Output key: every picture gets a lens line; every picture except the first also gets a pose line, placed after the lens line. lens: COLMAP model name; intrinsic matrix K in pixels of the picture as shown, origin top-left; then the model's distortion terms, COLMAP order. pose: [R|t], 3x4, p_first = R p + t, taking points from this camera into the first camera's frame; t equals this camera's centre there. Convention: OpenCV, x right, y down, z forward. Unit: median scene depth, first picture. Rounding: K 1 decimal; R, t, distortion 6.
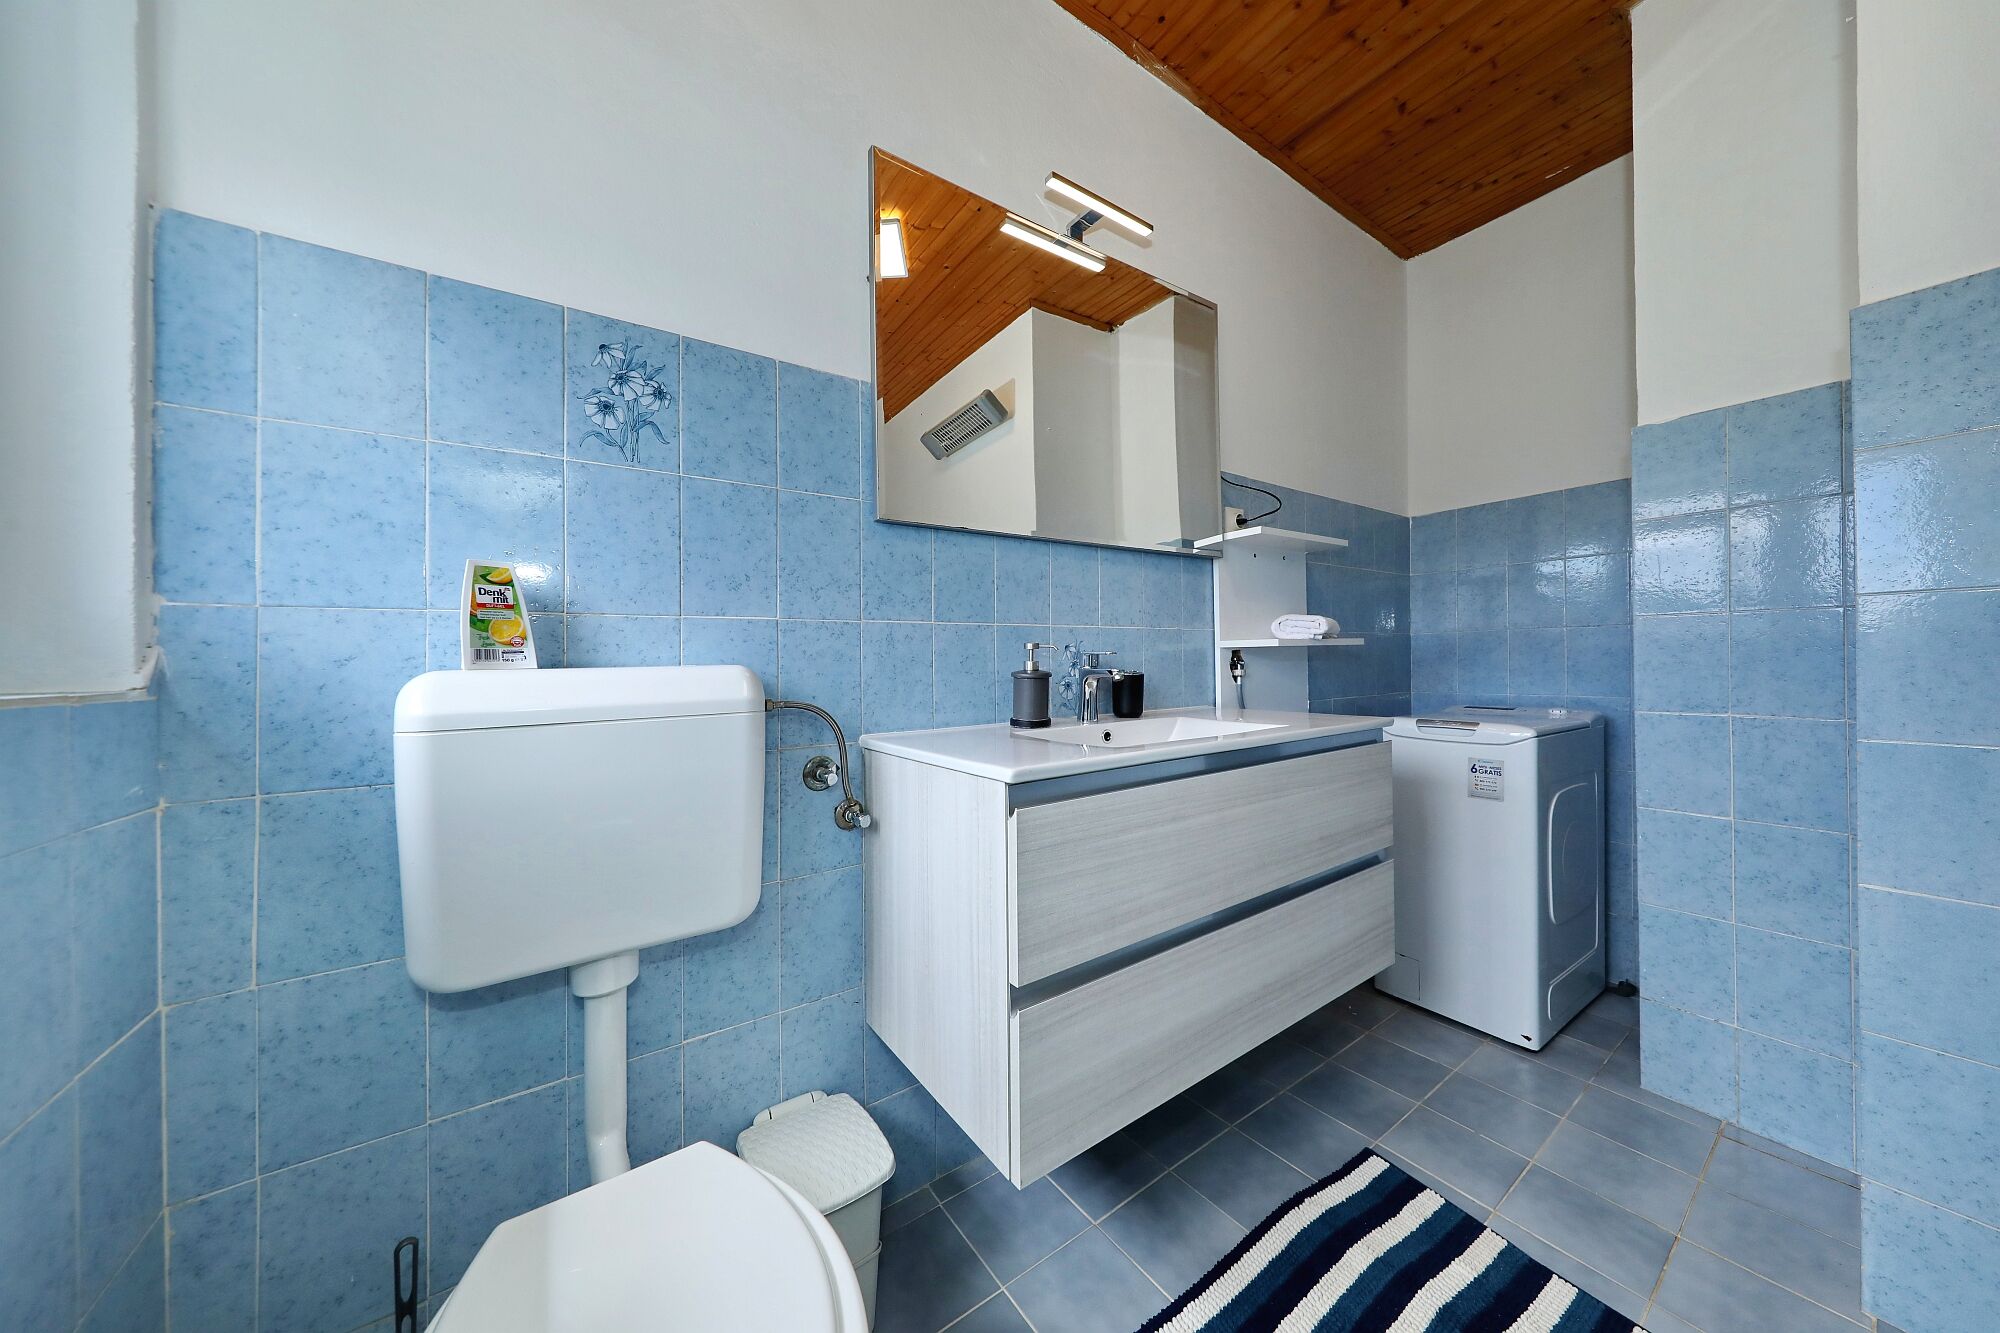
lens RADIAL K [[643.4, 0, 985.3], [0, 643.4, 658.9], [0, 0, 1]] dist [-0.000711, -0.000158]
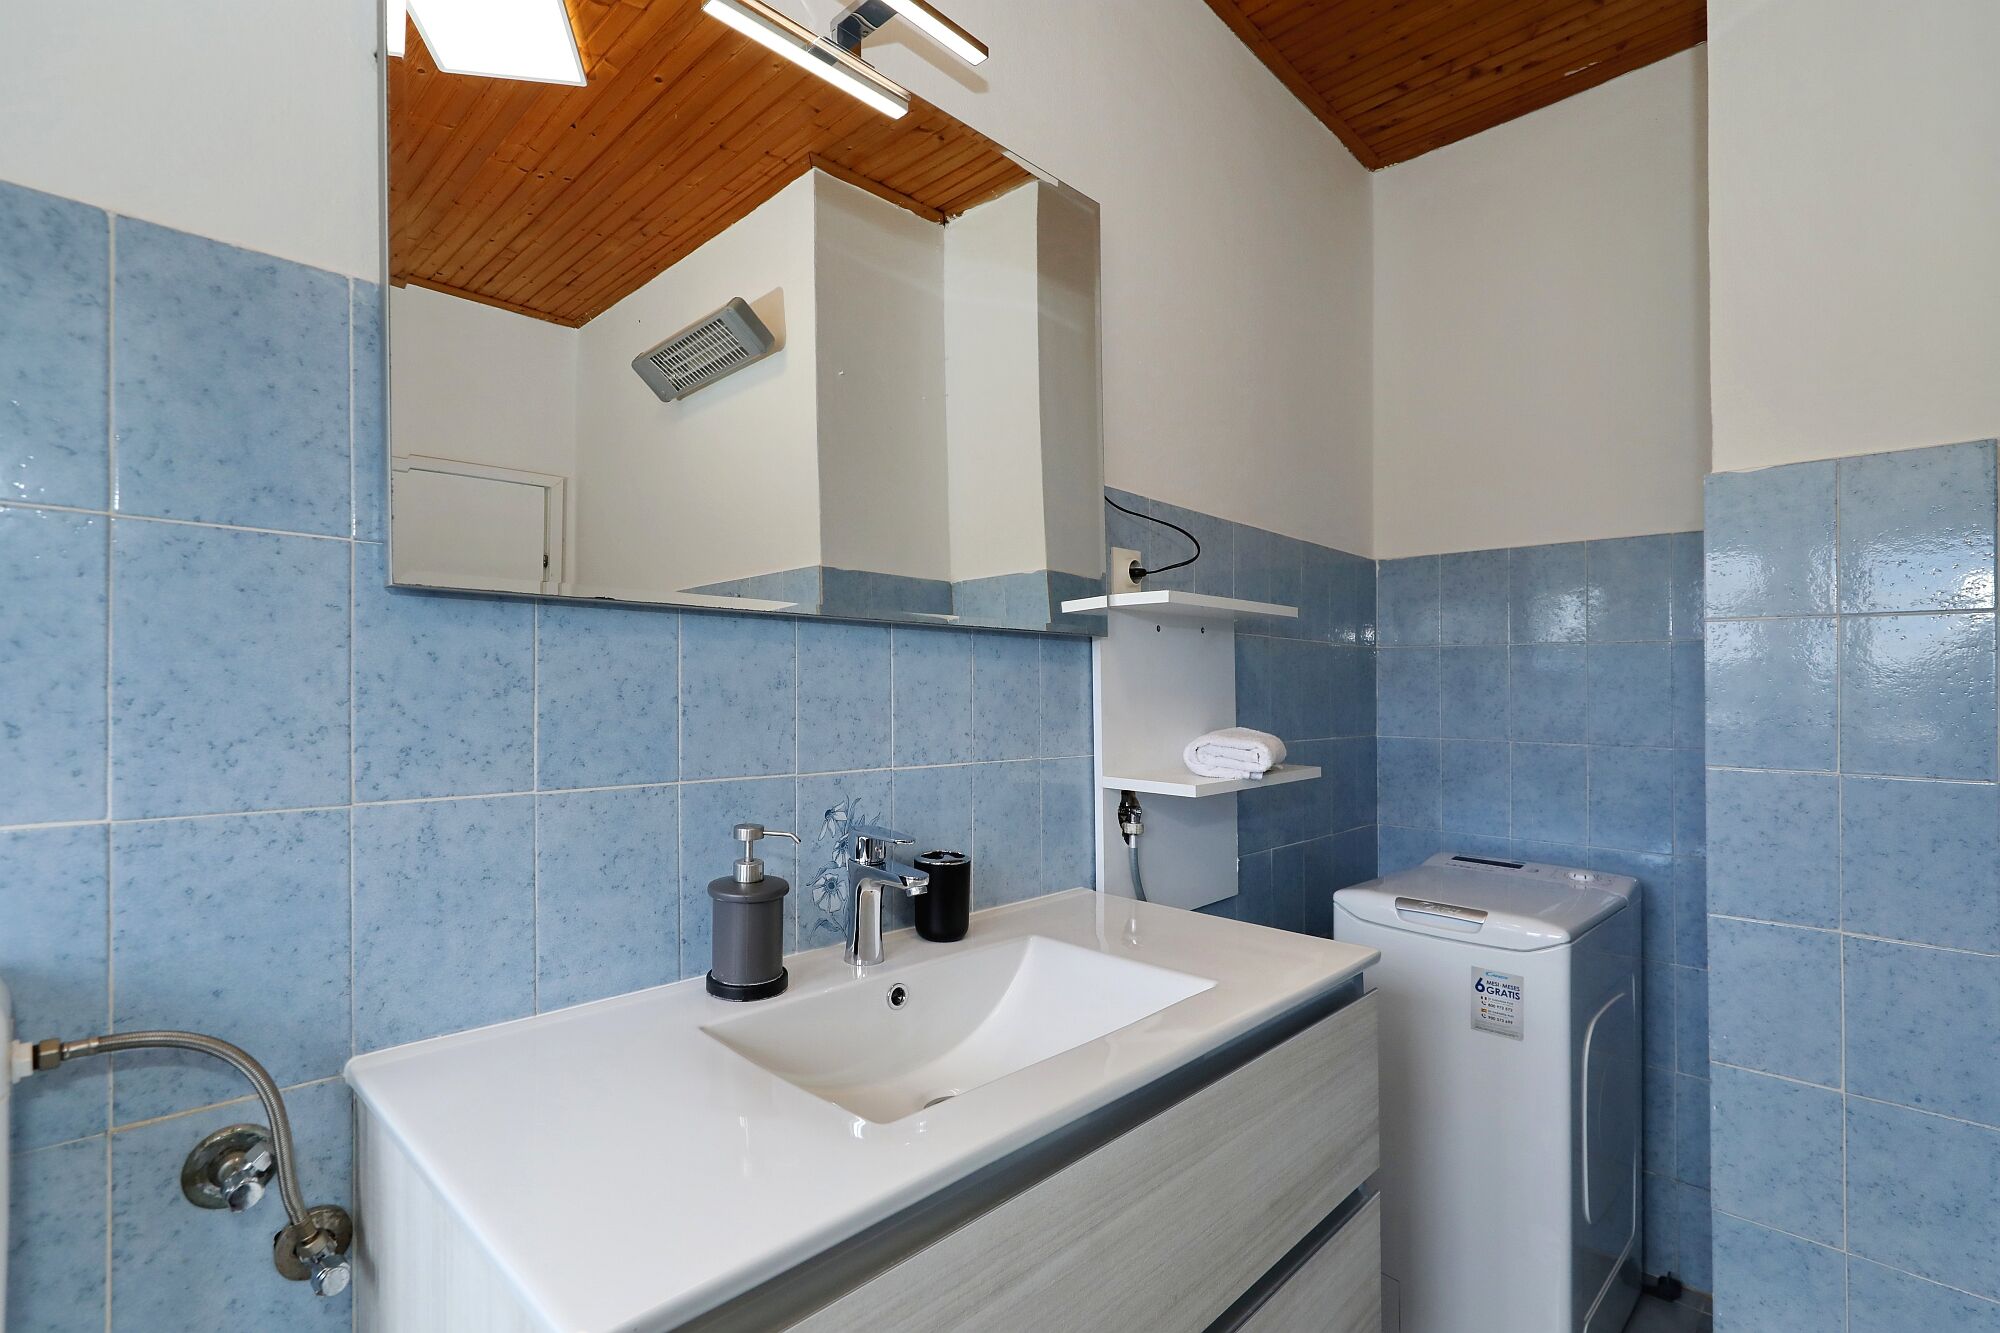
lens RADIAL K [[976.0, 0, 994.6], [0, 976.0, 709.6], [0, 0, 1]] dist [0.001955, -0.000741]
pose [[0.972918, 0.002806, 0.231134, 0.085538], [-0.002897, 0.999996, 0.000054, -0.122376], [-0.231133, -0.000722, 0.972922, 0.211530]]
